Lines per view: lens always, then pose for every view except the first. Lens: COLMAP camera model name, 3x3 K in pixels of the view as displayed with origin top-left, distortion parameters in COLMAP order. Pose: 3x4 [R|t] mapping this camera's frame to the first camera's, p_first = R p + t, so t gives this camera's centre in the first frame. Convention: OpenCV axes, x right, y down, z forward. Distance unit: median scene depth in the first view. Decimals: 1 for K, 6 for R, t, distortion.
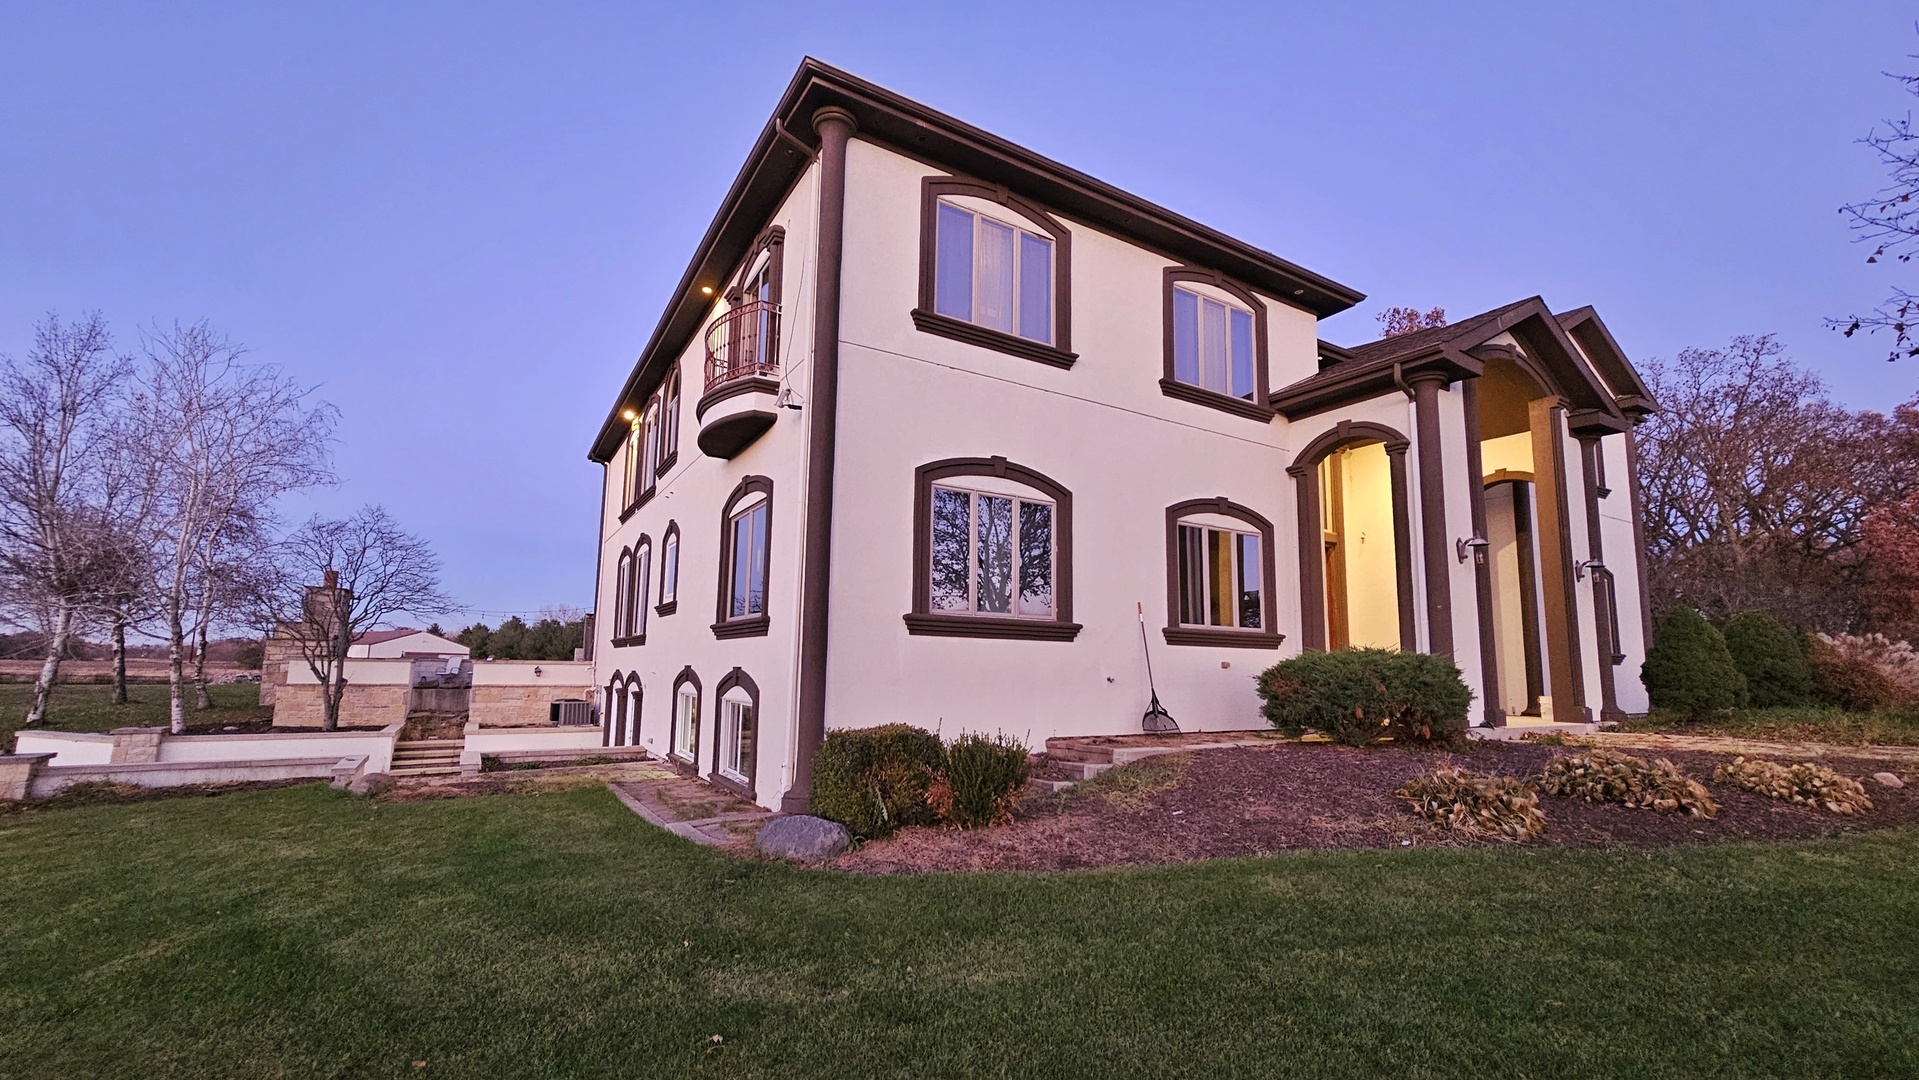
lens RADIAL K [[785.9, 0, 960.7], [0, 785.9, 545.1], [0, 0, 1]] dist [-0.000351, 0.000376]
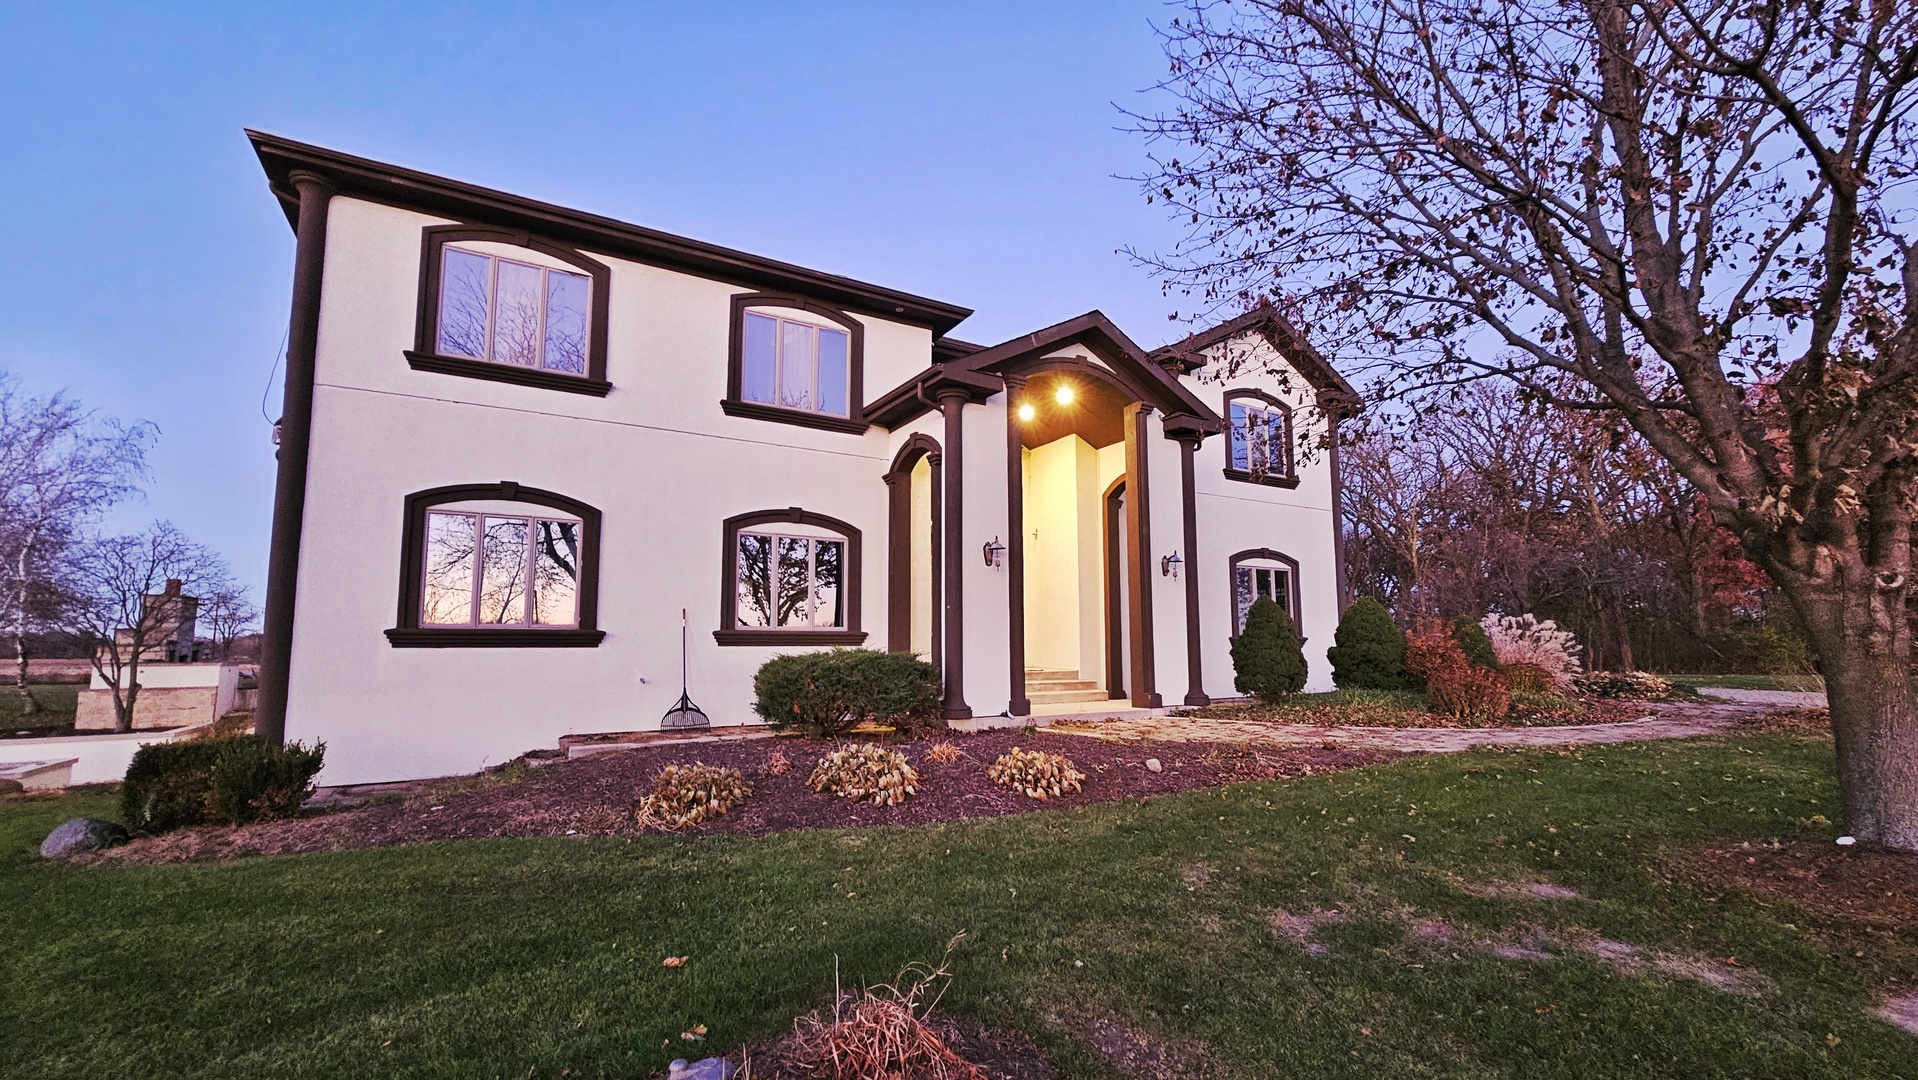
lens RADIAL K [[776.2, 0, 959.0], [0, 776.2, 540.0], [0, 0, 1]] dist [0.006495, 0.000191]
pose [[0.999646, -0.022742, -0.013830, 0.561878], [0.022998, 0.999561, 0.018673, -0.029753], [0.013399, -0.018985, 0.999730, -0.064861]]
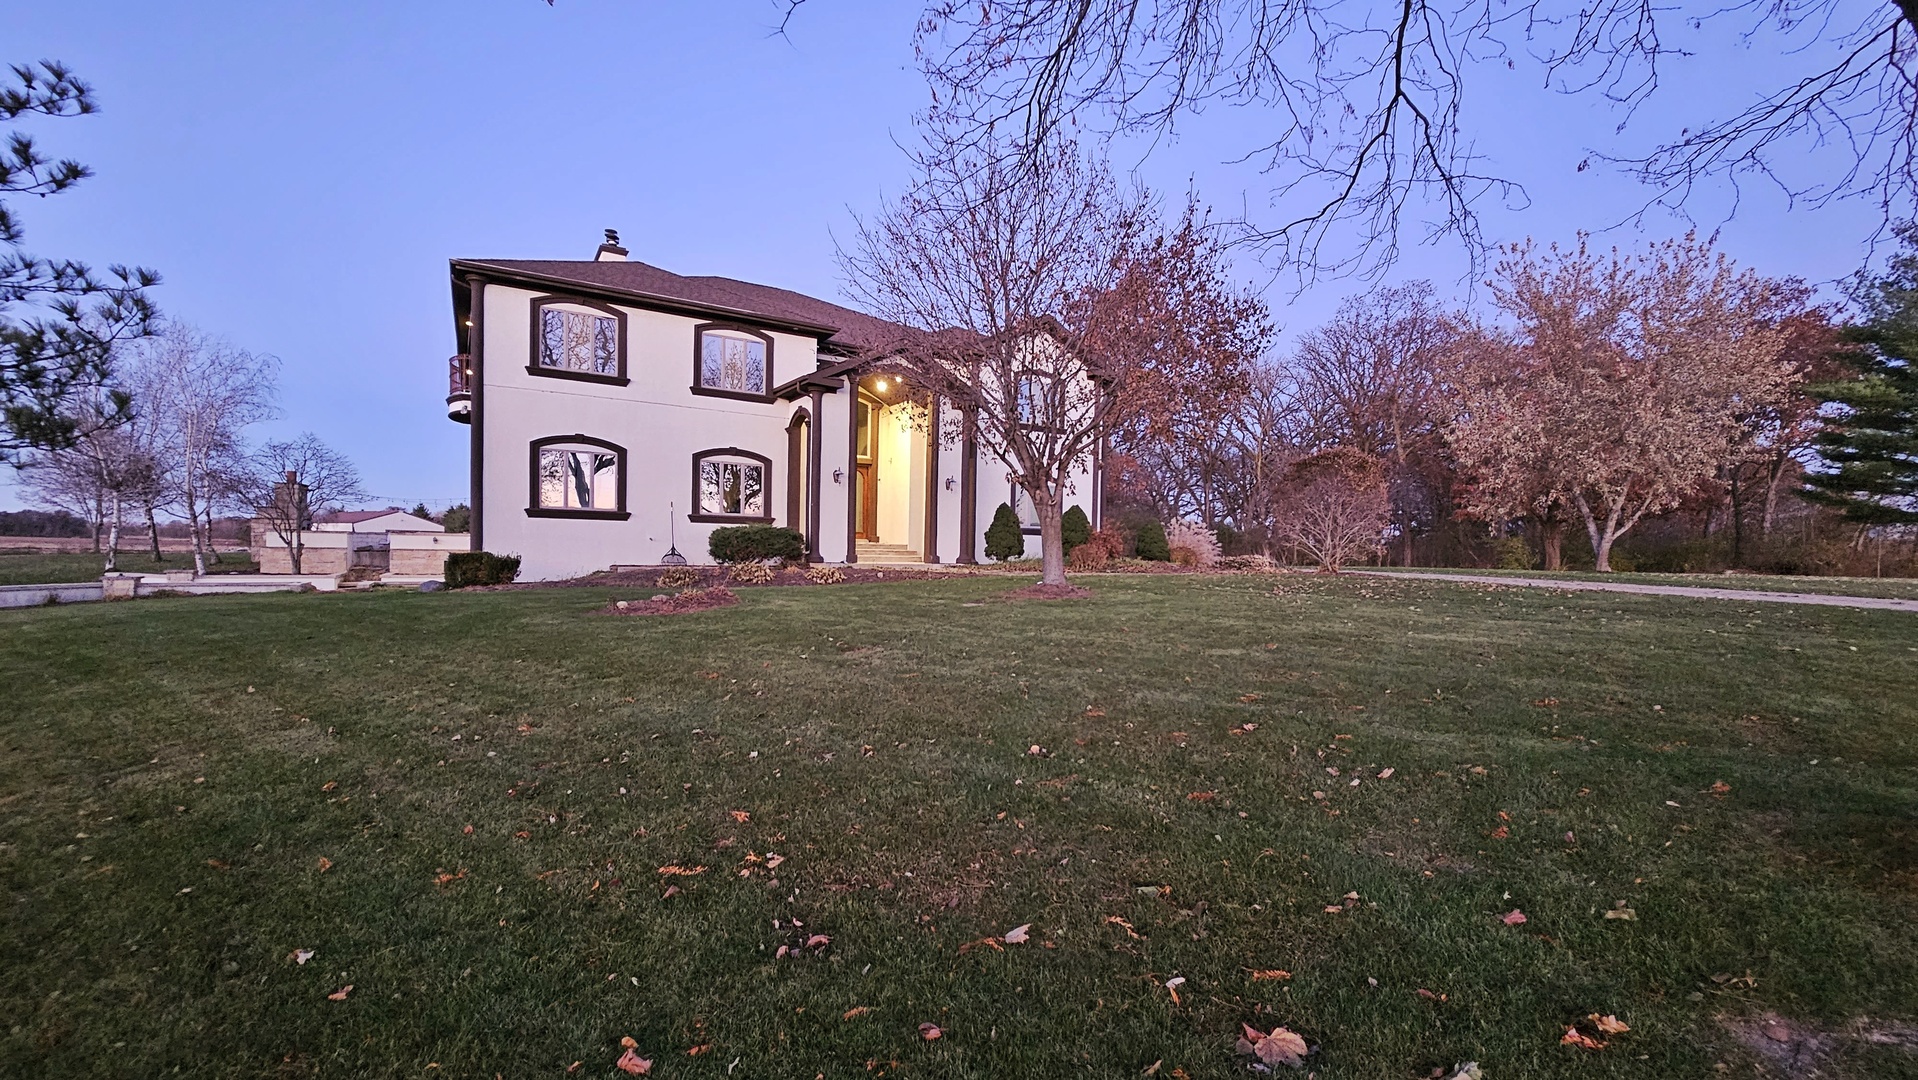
lens RADIAL K [[785.5, 0, 960.2], [0, 785.5, 545.1], [0, 0, 1]] dist [-0.000351, 0.000376]
pose [[0.999982, 0.003073, 0.005203, 0.865818], [-0.003816, 0.988756, 0.149486, -0.110597], [-0.004685, -0.149503, 0.988750, -0.927771]]
